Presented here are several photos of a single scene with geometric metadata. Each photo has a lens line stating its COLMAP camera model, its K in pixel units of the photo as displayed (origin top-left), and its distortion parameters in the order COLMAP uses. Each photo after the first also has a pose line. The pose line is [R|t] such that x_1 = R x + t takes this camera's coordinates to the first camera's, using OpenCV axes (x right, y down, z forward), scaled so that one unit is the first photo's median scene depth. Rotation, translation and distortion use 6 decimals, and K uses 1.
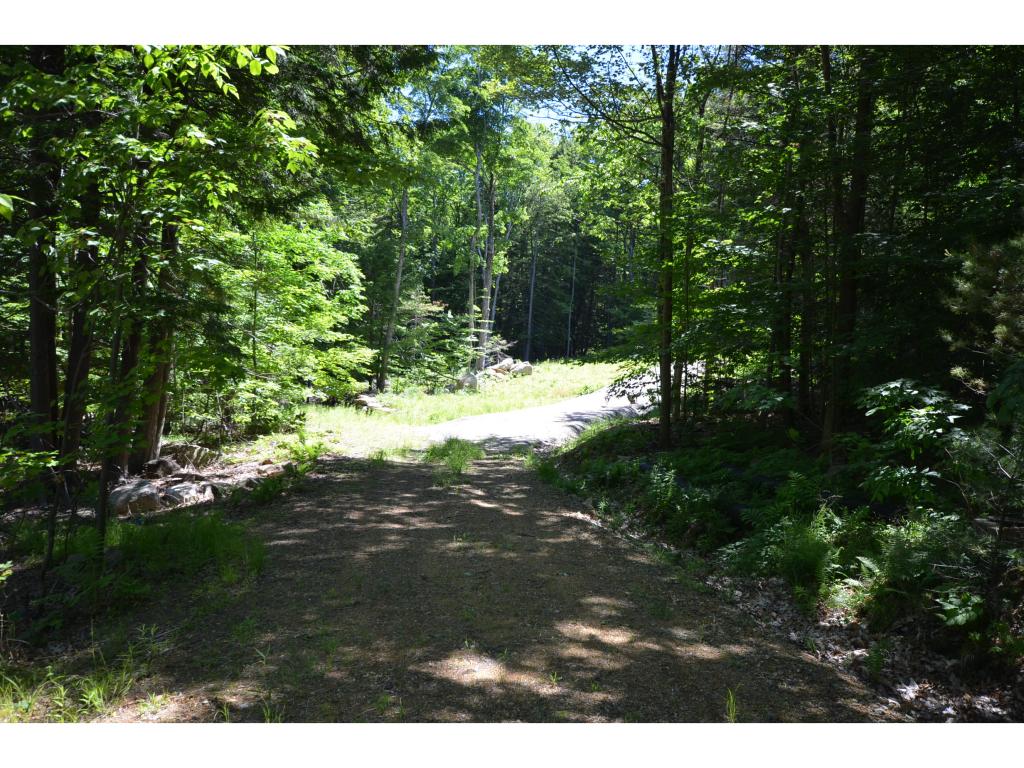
lens RADIAL K [[835.4, 0, 512.1], [0, 835.4, 383.3], [0, 0, 1]] dist [-0.002072, -0.000121]
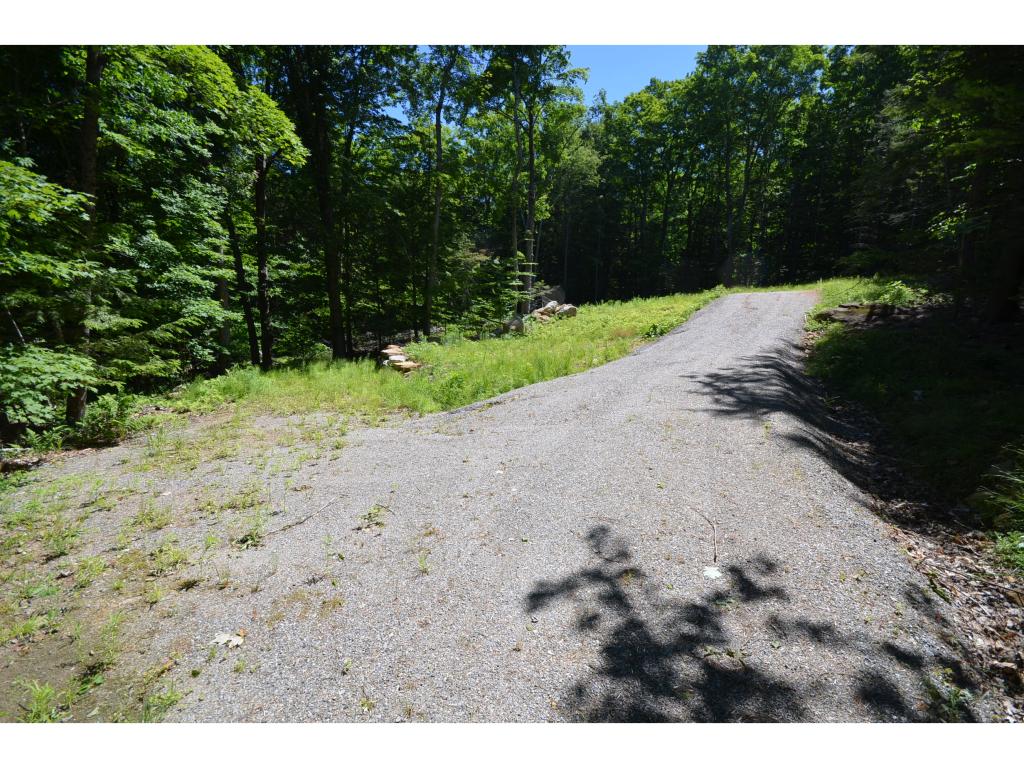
lens RADIAL K [[444.1, 0, 516.7], [0, 444.1, 383.6], [0, 0, 1]] dist [-0.002435, -0.005130]
pose [[0.997437, -0.029350, -0.065260, -0.016780], [0.037528, 0.991084, 0.127844, -0.000314], [0.060926, -0.129965, 0.989645, 0.442849]]
